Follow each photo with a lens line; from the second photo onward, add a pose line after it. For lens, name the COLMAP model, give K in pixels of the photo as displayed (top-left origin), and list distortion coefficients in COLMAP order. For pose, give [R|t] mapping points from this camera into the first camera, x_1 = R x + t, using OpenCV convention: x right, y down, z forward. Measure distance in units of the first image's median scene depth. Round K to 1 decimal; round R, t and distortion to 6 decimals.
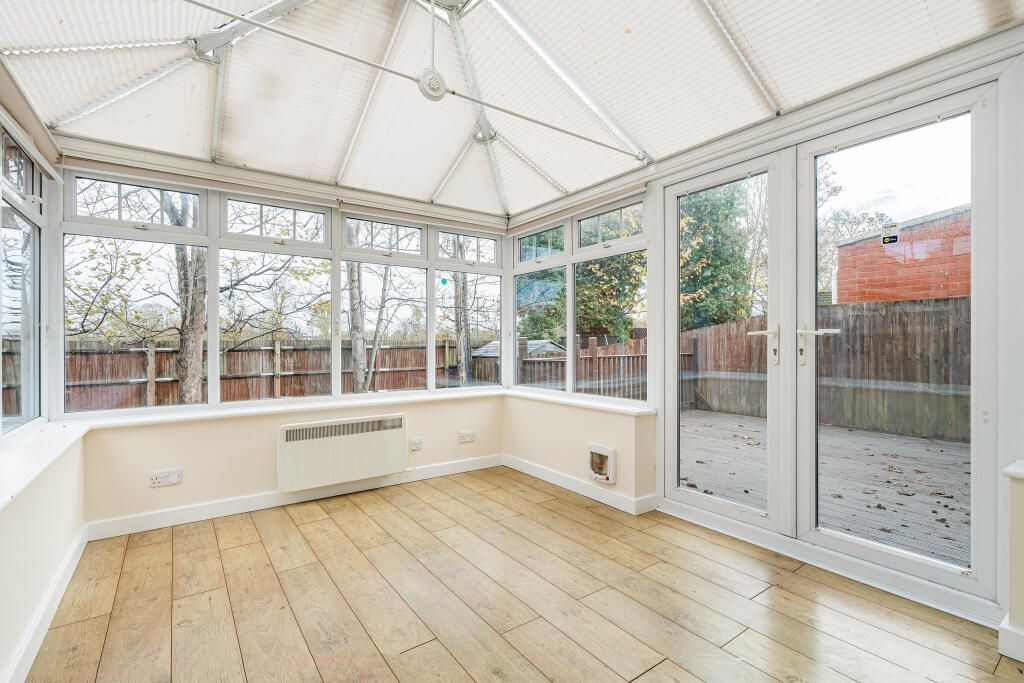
lens RADIAL K [[463.2, 0, 507.1], [0, 463.2, 339.2], [0, 0, 1]] dist [0.003931, -0.000437]
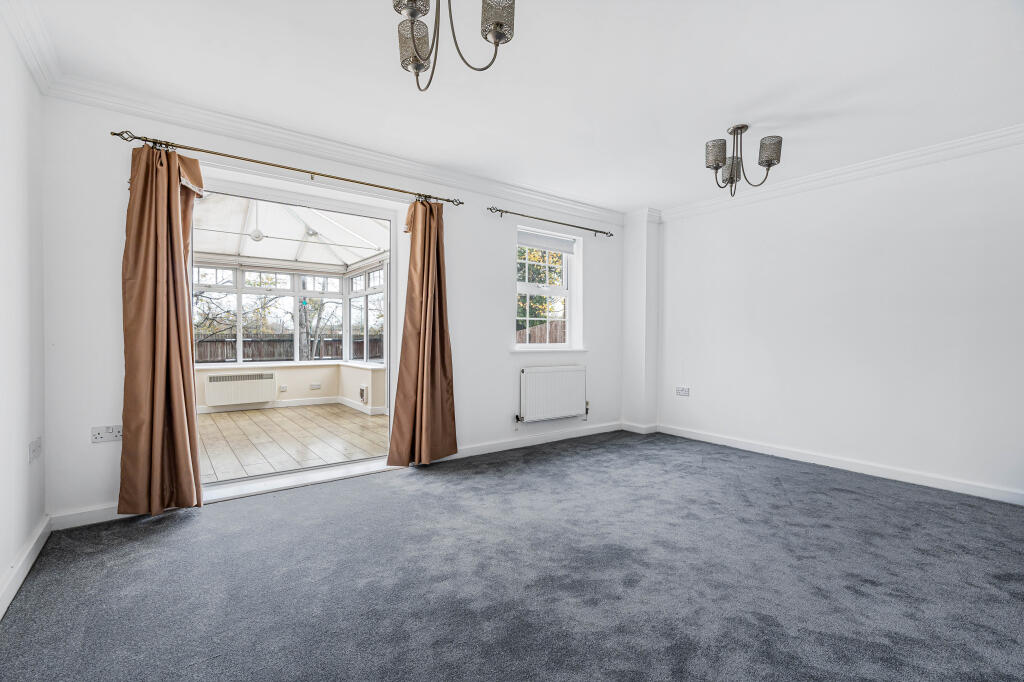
lens RADIAL K [[463.2, 0, 507.7], [0, 463.2, 340.8], [0, 0, 1]] dist [0.003931, -0.000437]
pose [[0.999678, 0.005169, 0.024847, 0.235931], [-0.005580, 0.999848, 0.016530, -0.003241], [-0.024758, -0.016664, 0.999555, -0.326349]]
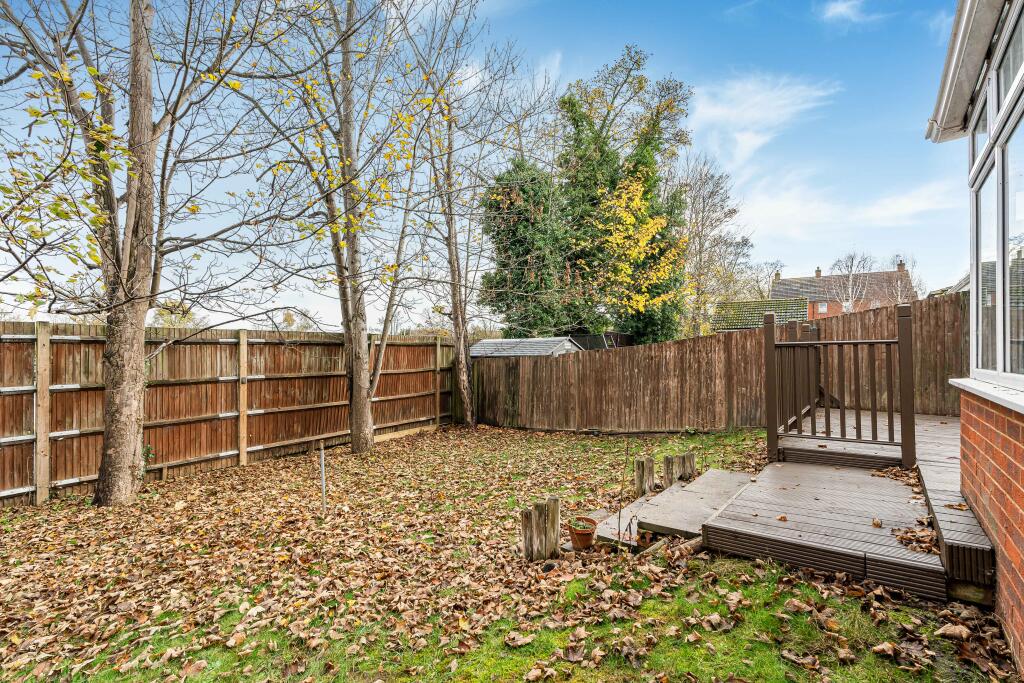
lens RADIAL K [[463.2, 0, 515.5], [0, 463.2, 347.8], [0, 0, 1]] dist [0.003931, -0.000437]
pose [[0.958787, 0.005157, 0.284080, -0.346702], [-0.004441, 0.999985, -0.003164, 0.034977], [-0.284092, 0.001772, 0.958795, 0.247295]]
